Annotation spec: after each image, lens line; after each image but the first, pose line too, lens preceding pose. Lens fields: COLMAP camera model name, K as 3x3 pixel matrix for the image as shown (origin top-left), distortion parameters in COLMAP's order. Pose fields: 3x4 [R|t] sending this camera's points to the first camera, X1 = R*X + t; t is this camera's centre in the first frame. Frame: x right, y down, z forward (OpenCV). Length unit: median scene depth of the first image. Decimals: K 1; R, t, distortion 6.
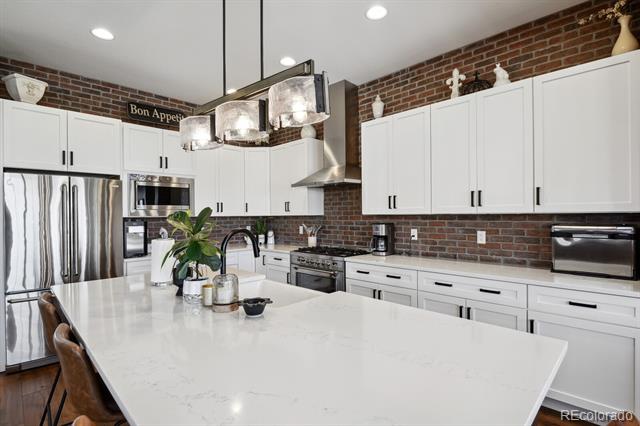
lens RADIAL K [[312.2, 0, 319.7], [0, 312.2, 216.9], [0, 0, 1]] dist [-0.010898, -0.002478]
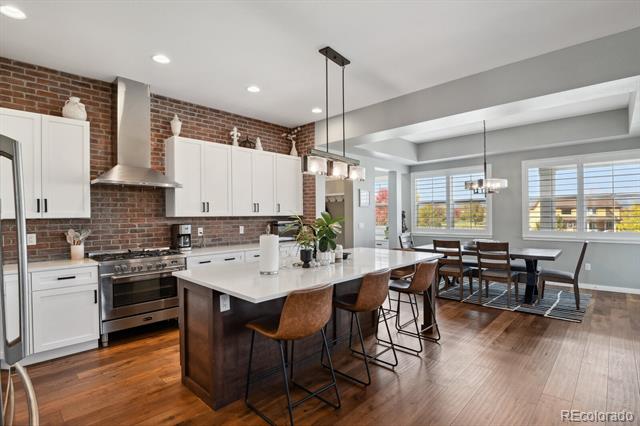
lens RADIAL K [[312.2, 0, 323.2], [0, 312.2, 215.6], [0, 0, 1]] dist [-0.010898, -0.002478]
pose [[-0.022281, 0.006790, 0.999729, -1.050658], [0.013168, 0.999892, -0.006498, 0.003155], [-0.999665, 0.013020, -0.022368, 0.507987]]
